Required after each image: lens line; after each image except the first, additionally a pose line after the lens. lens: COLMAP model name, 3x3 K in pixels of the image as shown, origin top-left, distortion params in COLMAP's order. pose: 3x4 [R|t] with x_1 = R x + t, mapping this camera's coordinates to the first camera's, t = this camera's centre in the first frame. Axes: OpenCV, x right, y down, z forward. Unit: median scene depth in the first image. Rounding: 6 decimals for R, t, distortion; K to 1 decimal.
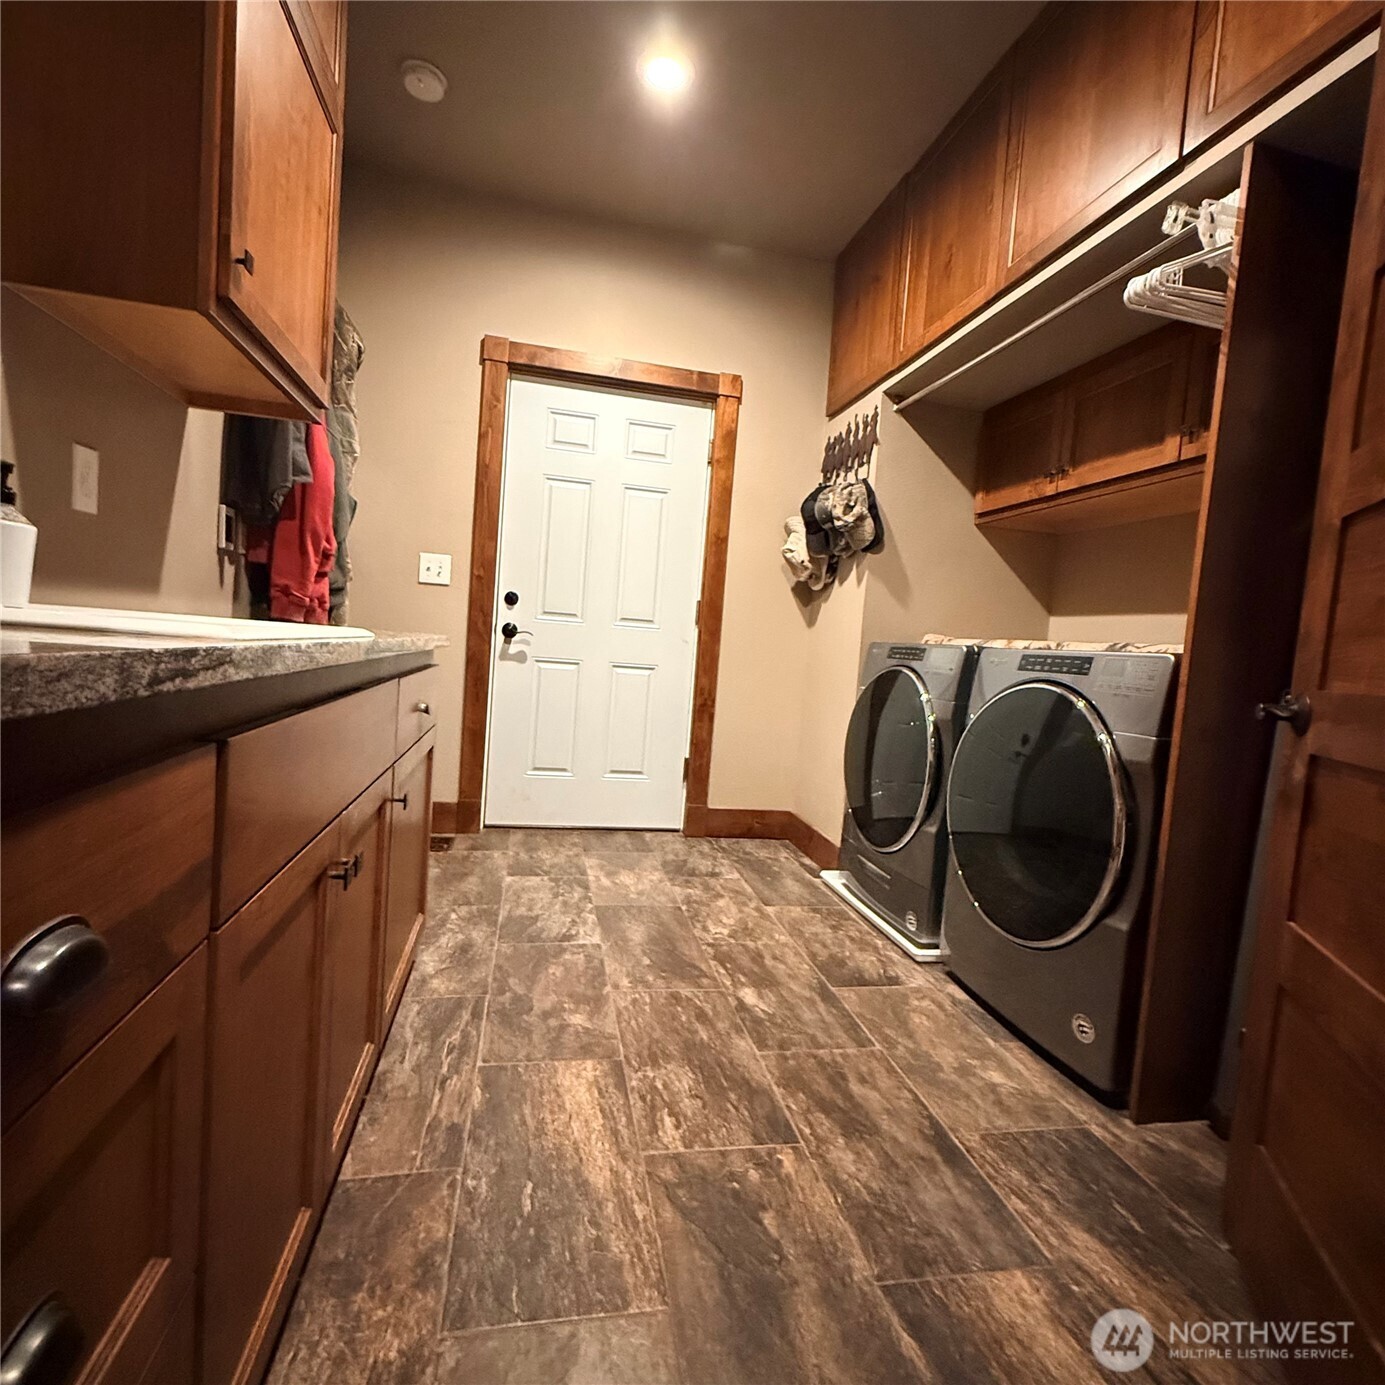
lens RADIAL K [[734.1, 0, 692.5], [0, 734.1, 692.5], [0, 0, 1]] dist [0.003445, -0.001160]
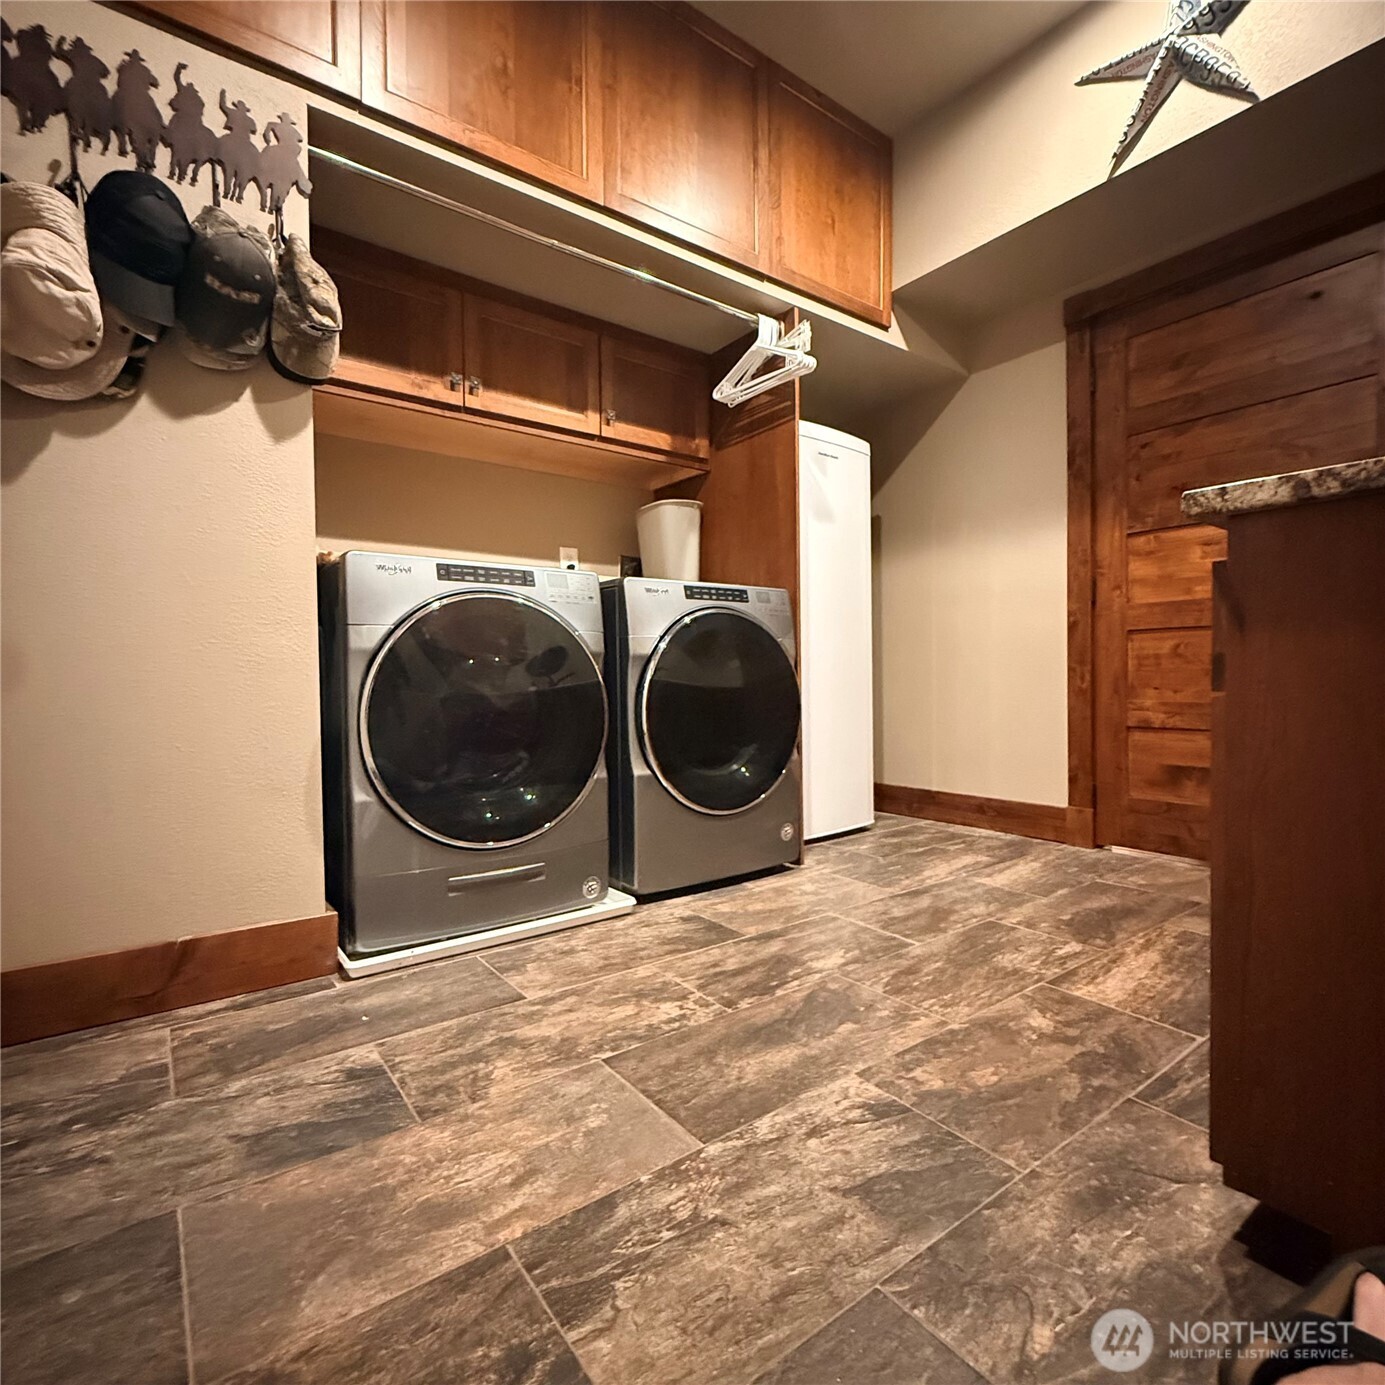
lens RADIAL K [[734.1, 0, 692.5], [0, 734.1, 692.5], [0, 0, 1]] dist [0.003445, -0.001160]
pose [[-0.416701, -0.095970, 0.903964, -0.571250], [0.036494, 0.991844, 0.122122, -0.022737], [-0.908311, 0.083878, -0.409800, 1.355798]]
